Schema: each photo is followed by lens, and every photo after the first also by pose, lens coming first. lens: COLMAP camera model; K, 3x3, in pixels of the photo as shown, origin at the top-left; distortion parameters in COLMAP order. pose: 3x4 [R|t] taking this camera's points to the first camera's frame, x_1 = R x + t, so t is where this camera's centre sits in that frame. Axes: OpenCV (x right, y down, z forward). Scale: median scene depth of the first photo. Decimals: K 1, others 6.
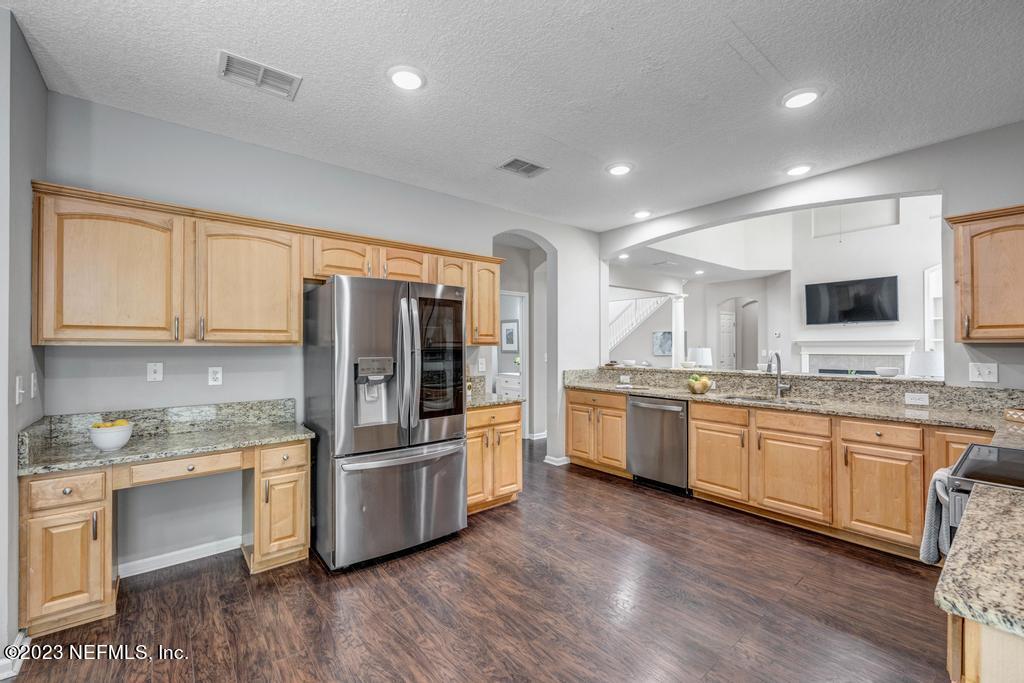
lens RADIAL K [[426.2, 0, 515.7], [0, 426.2, 343.5], [0, 0, 1]] dist [-0.000947, 0.000292]
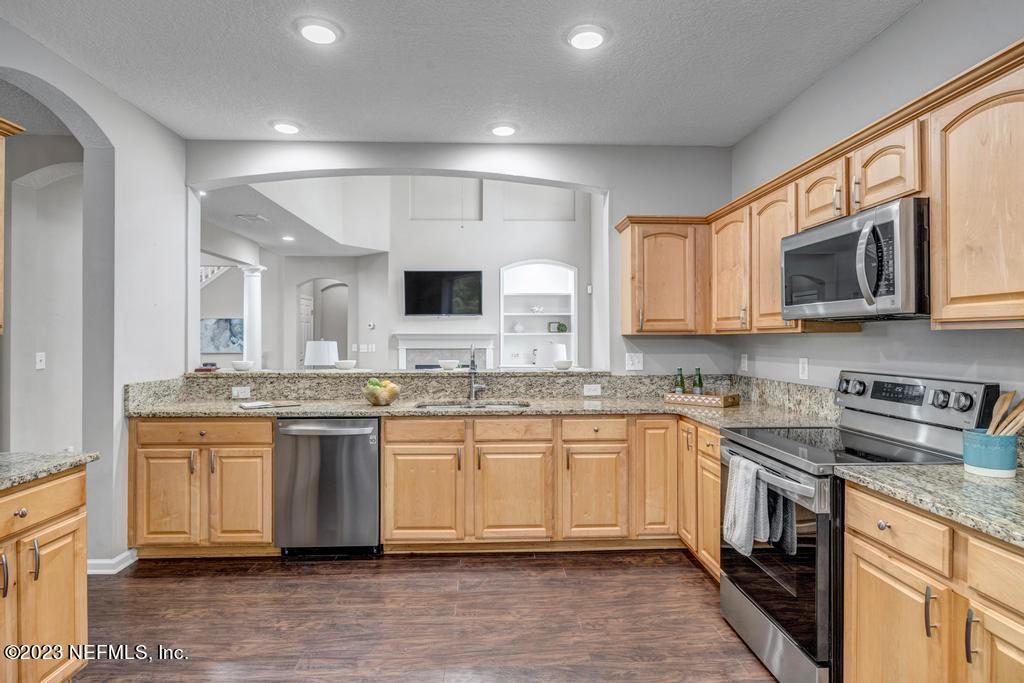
lens RADIAL K [[534.9, 0, 515.0], [0, 534.9, 337.4], [0, 0, 1]] dist [-0.012052, -0.000216]
pose [[0.597905, 0.005668, 0.801547, -0.182591], [-0.005284, 0.999981, -0.003130, 0.009155], [-0.801549, -0.002364, 0.597924, 0.362940]]
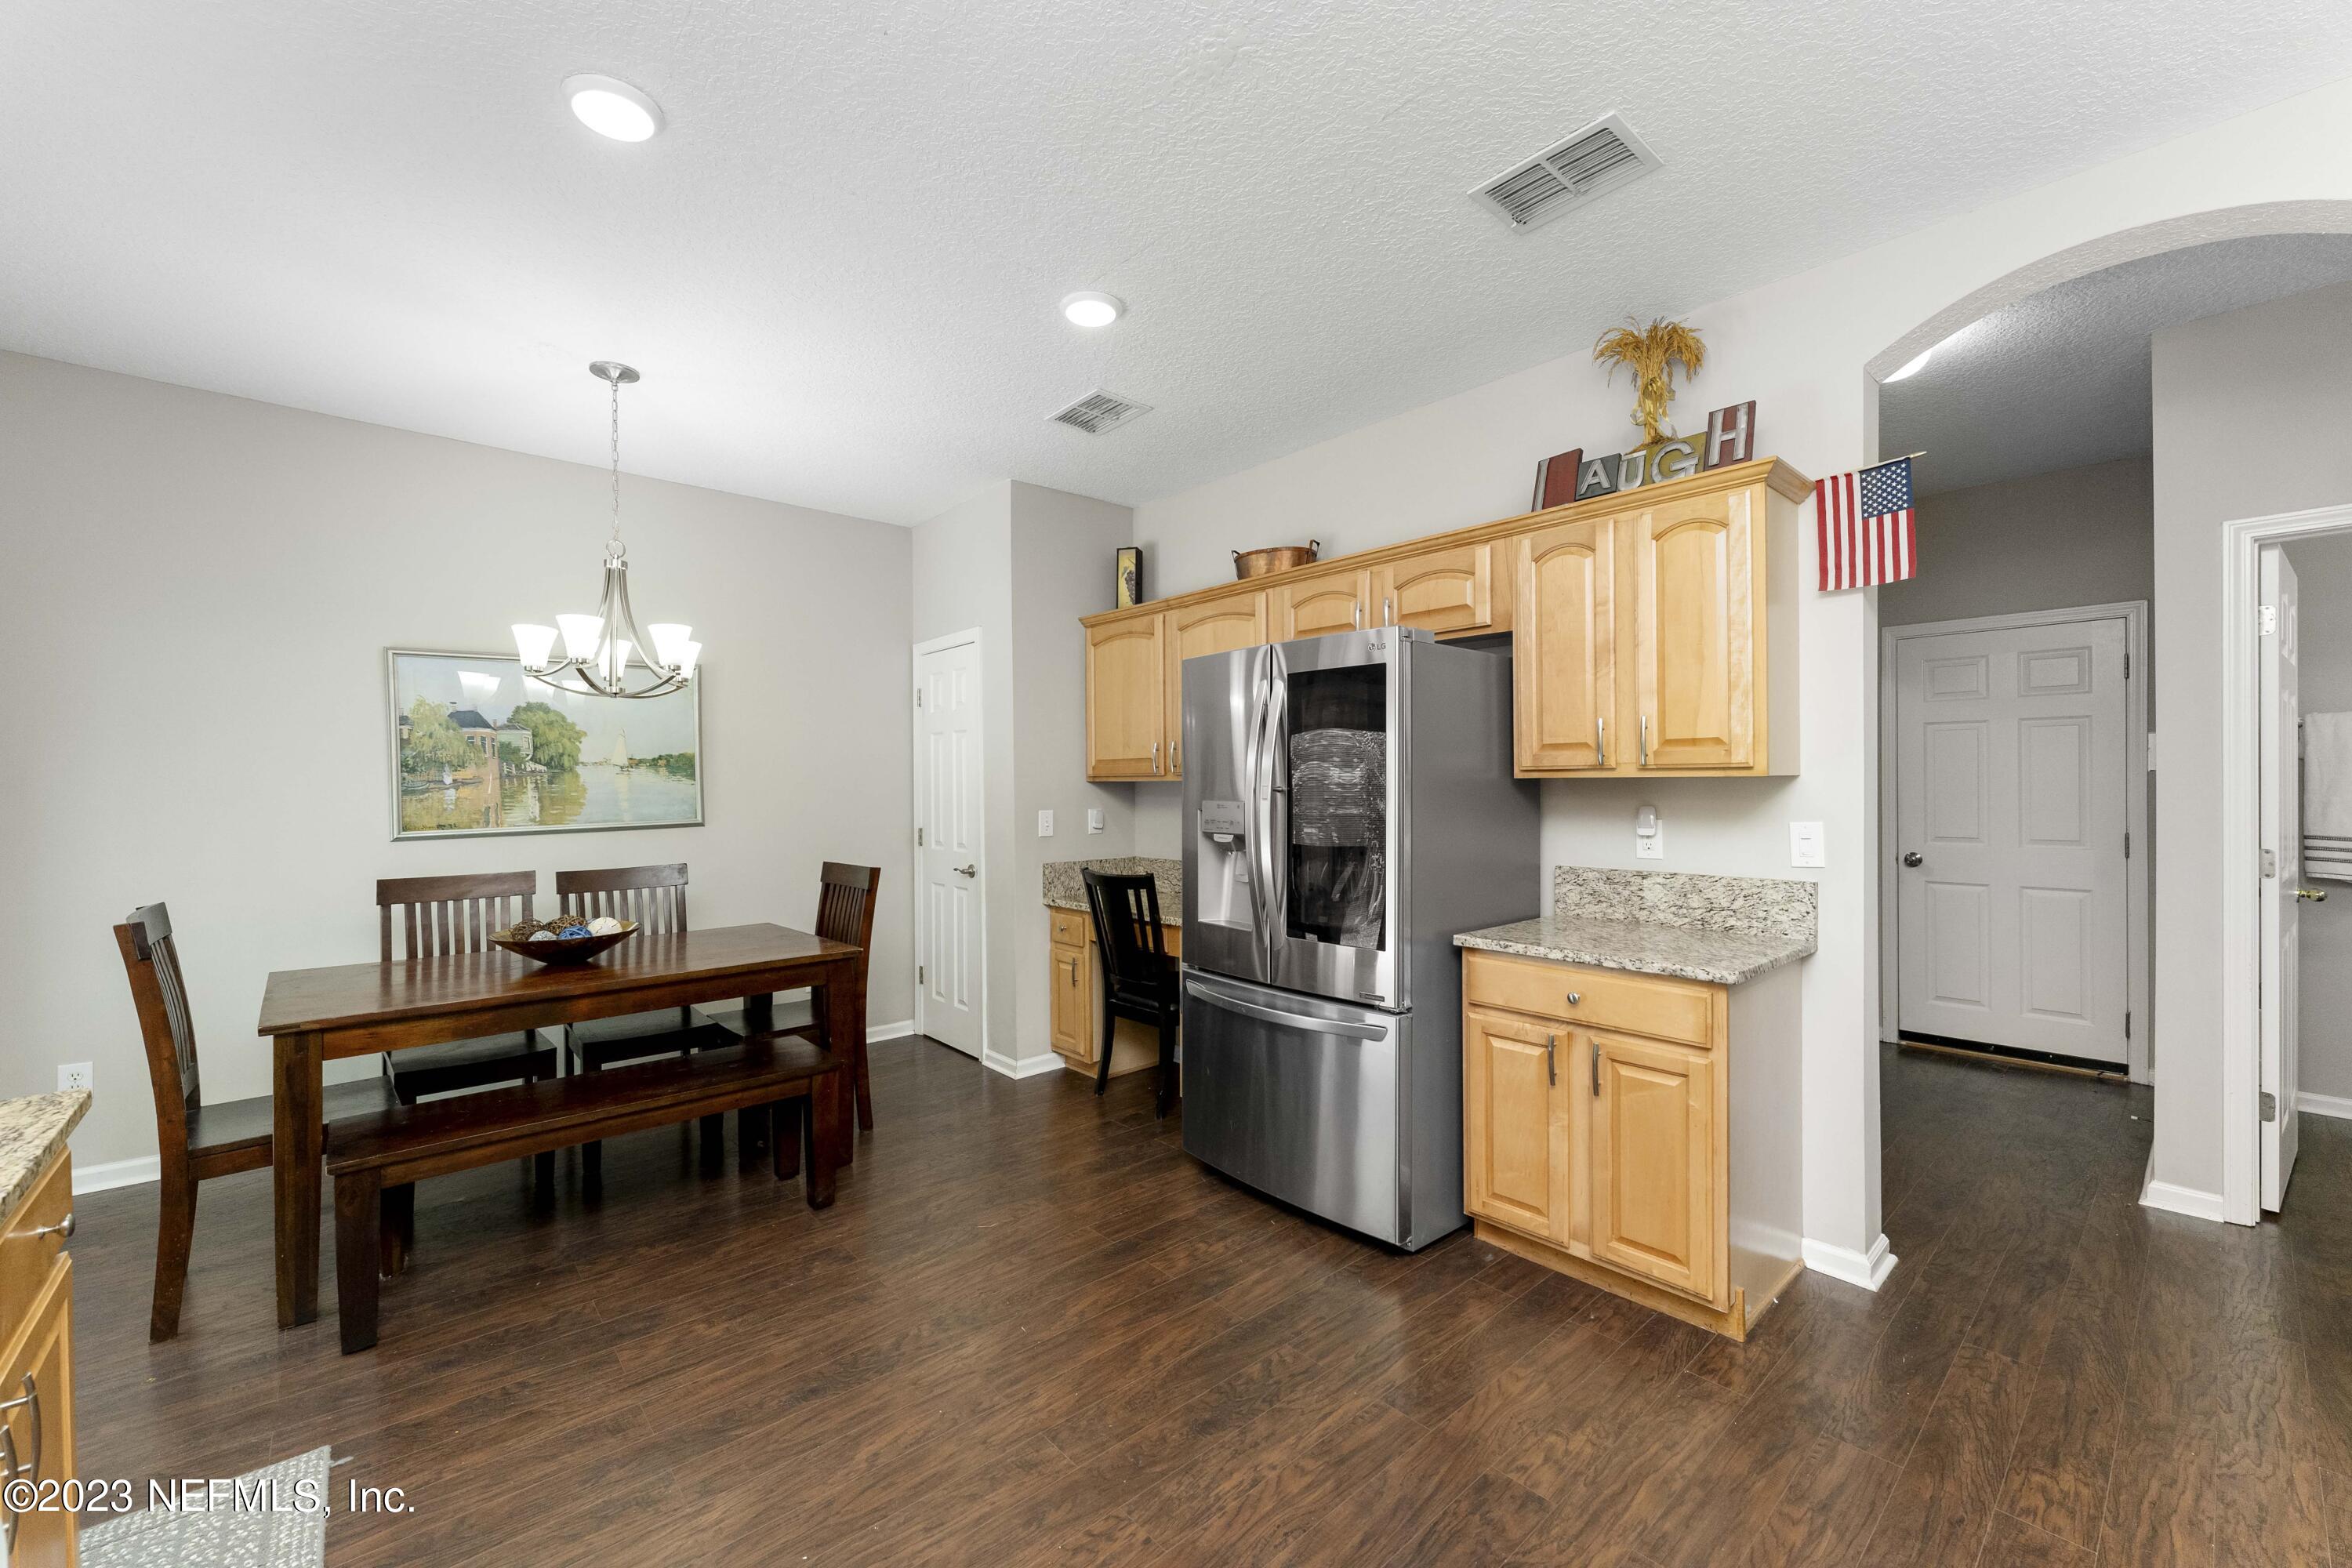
lens RADIAL K [[951.6, 0, 1181.7], [0, 951.6, 791.7], [0, 0, 1]] dist [0.027360, -0.000003]
pose [[0.025674, 0.009251, -0.999628, 0.697189], [0.013689, 0.999860, 0.009605, 0.005958], [0.999577, -0.013930, 0.025544, 0.728765]]
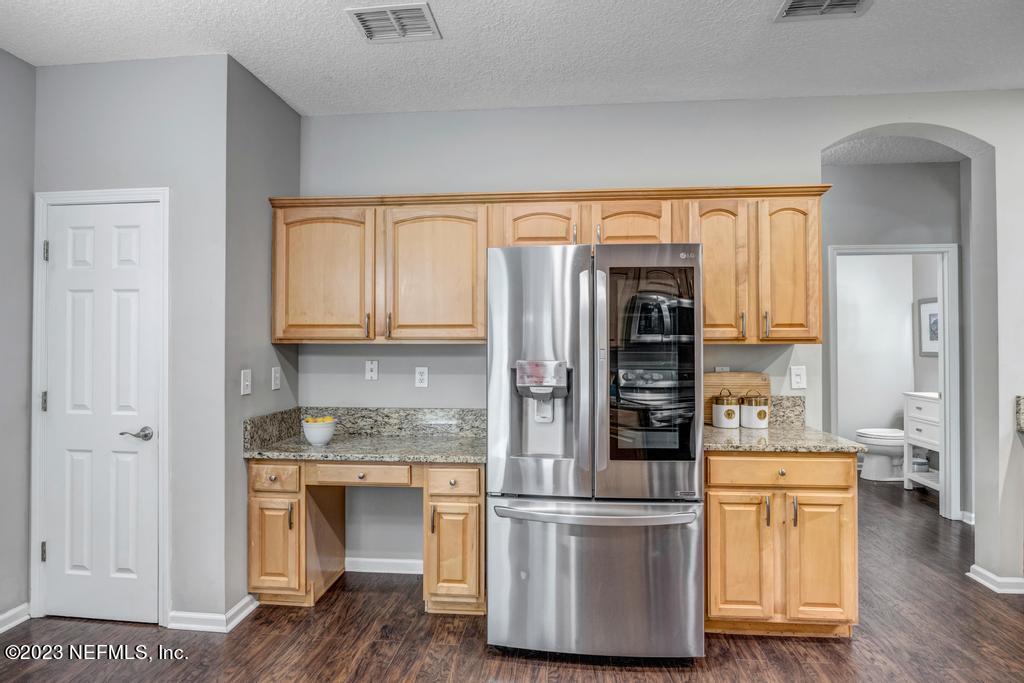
lens RADIAL K [[534.9, 0, 515.0], [0, 534.9, 337.4], [0, 0, 1]] dist [-0.012052, -0.000216]
pose [[0.708058, -0.008597, -0.706102, 0.201940], [0.003398, 0.999956, -0.008768, 0.002285], [0.706146, 0.003809, 0.708056, 0.283319]]
